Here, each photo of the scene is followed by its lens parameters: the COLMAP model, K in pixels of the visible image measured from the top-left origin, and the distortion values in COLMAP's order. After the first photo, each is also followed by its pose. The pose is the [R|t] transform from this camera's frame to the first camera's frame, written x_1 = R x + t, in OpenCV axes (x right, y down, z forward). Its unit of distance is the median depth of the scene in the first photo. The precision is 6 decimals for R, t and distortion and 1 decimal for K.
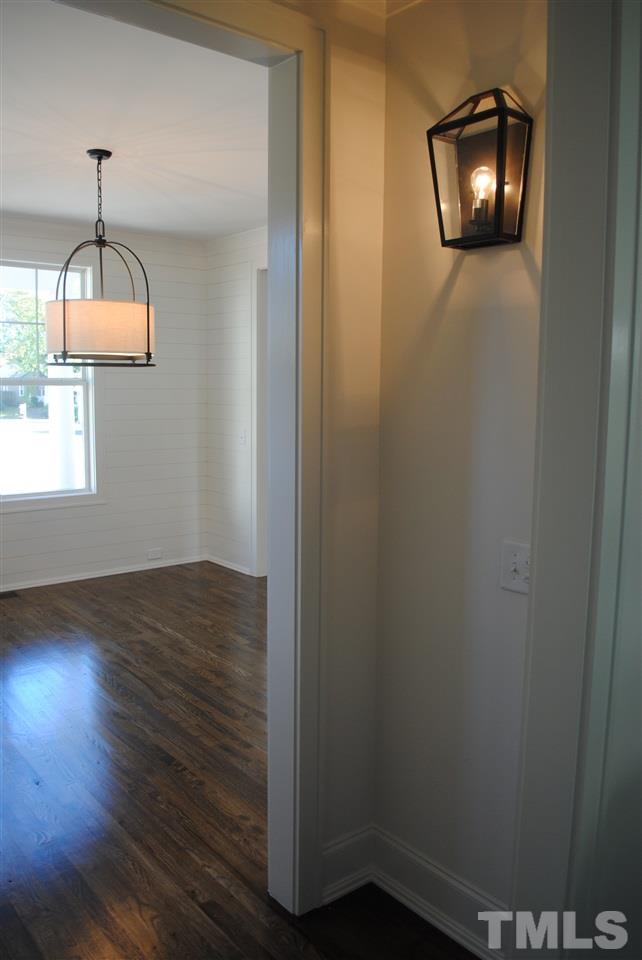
lens RADIAL K [[756.8, 0, 321.0], [0, 756.8, 480.0], [0, 0, 1]] dist [-0.078139, 0.002932]
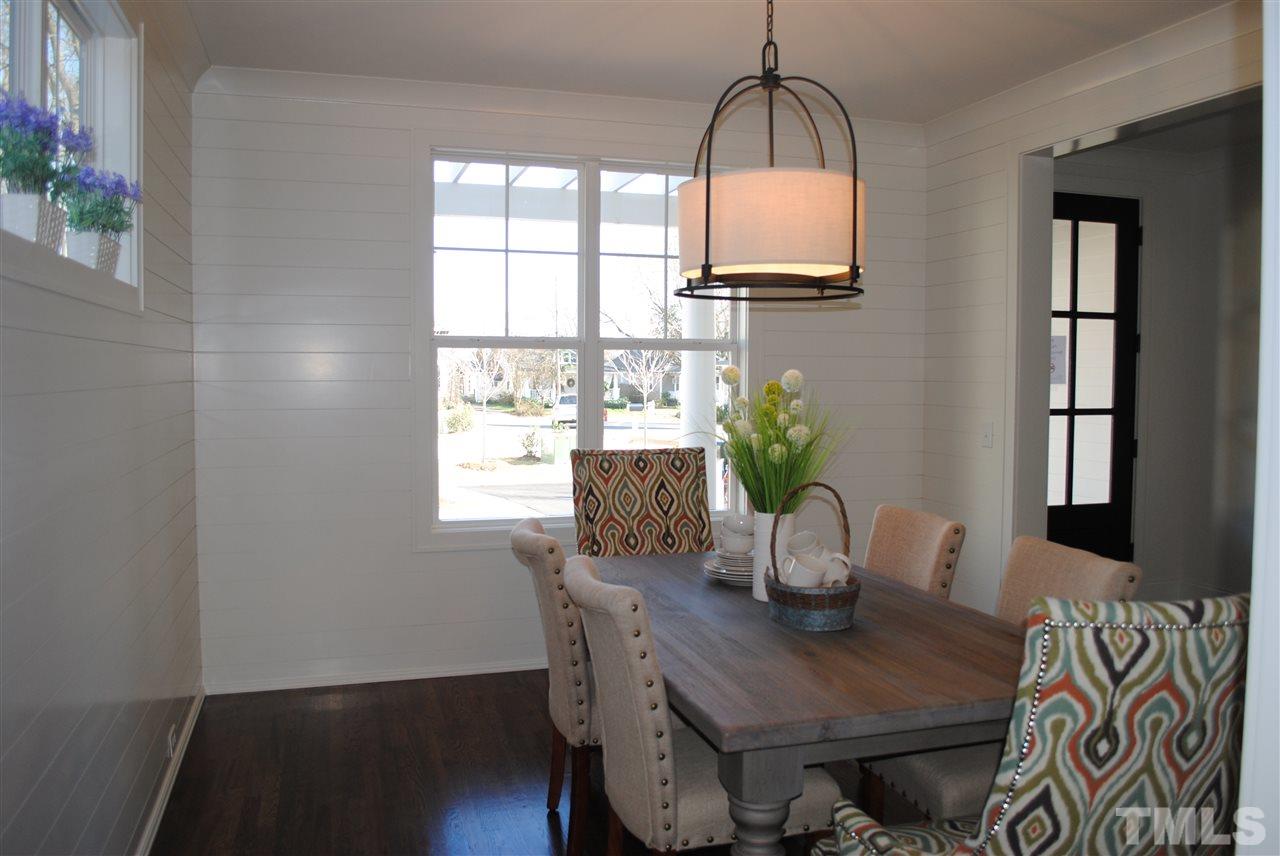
lens RADIAL K [[1009.0, 0, 640.0], [0, 1009.0, 428.0], [0, 0, 1]] dist [-0.078139, 0.002932]
pose [[0.924382, 0.008862, -0.381364, -0.093776], [-0.039369, 0.996608, -0.072266, 0.006557], [0.379430, 0.081815, 0.921596, 0.277598]]
